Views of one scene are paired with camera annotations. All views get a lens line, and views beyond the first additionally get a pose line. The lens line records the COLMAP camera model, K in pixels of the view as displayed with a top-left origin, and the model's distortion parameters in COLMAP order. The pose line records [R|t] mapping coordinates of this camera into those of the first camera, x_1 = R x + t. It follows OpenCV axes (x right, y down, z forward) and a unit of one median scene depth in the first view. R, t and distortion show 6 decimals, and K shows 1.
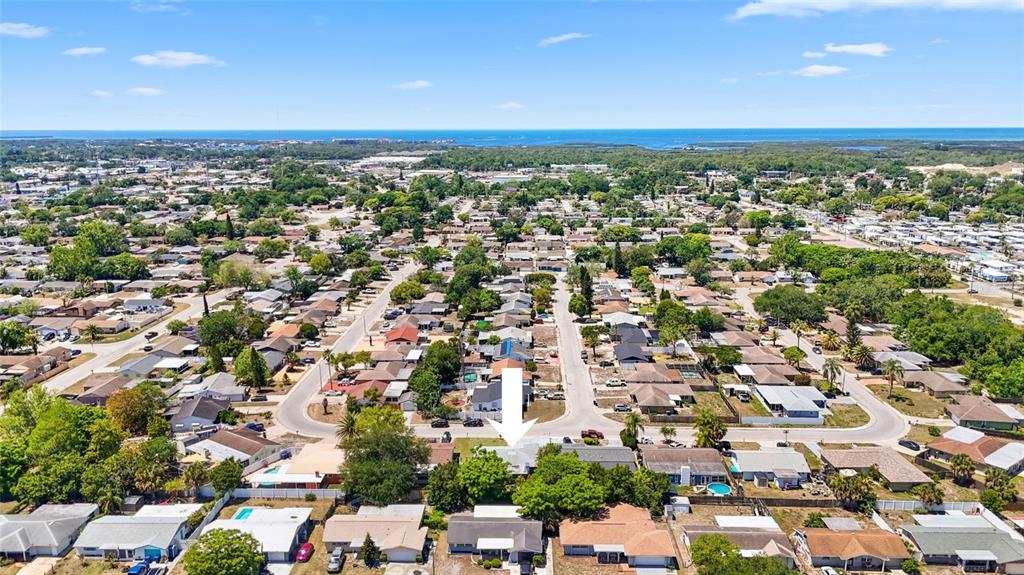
lens RADIAL K [[754.5, 0, 512.0], [0, 754.5, 287.5], [0, 0, 1]] dist [0.094006, -0.098701]
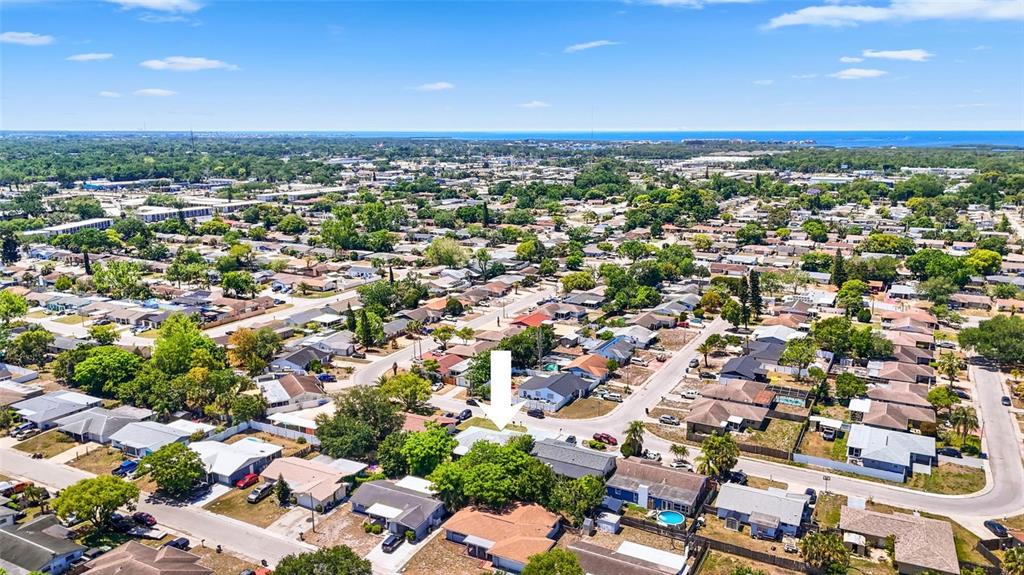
lens RADIAL K [[754.5, 0, 512.0], [0, 754.5, 287.5], [0, 0, 1]] dist [0.094006, -0.098701]
pose [[0.894107, 0.095985, -0.437448, 0.330767], [-0.096815, 0.995092, 0.020462, 0.001081], [0.437265, 0.024056, 0.899011, 0.092585]]
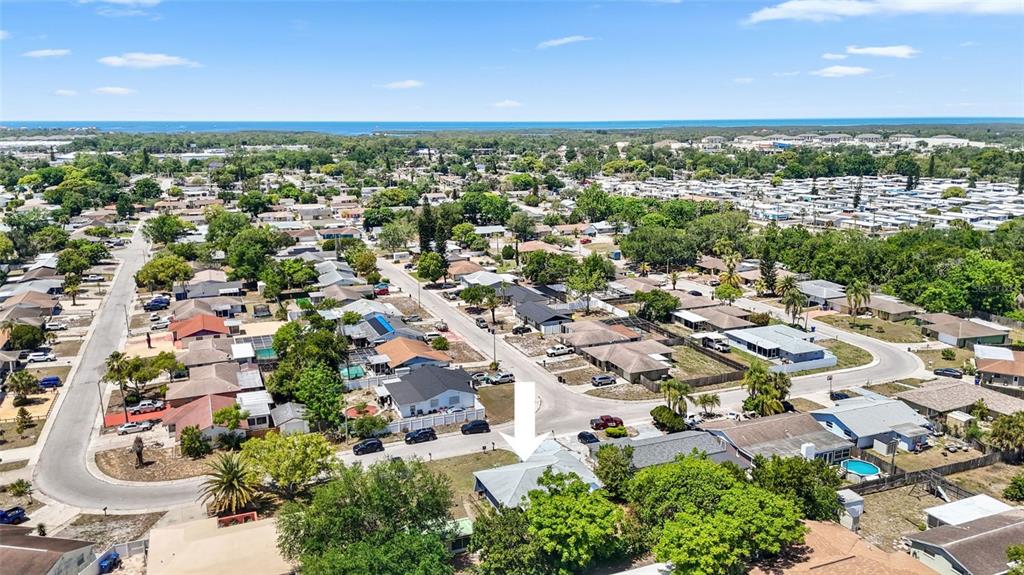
lens RADIAL K [[754.5, 0, 512.0], [0, 754.5, 287.5], [0, 0, 1]] dist [0.094006, -0.098701]
pose [[0.913573, -0.088159, 0.397005, -0.191375], [0.084786, 0.996058, 0.026078, 0.042527], [-0.397739, 0.009836, 0.917446, 0.351755]]
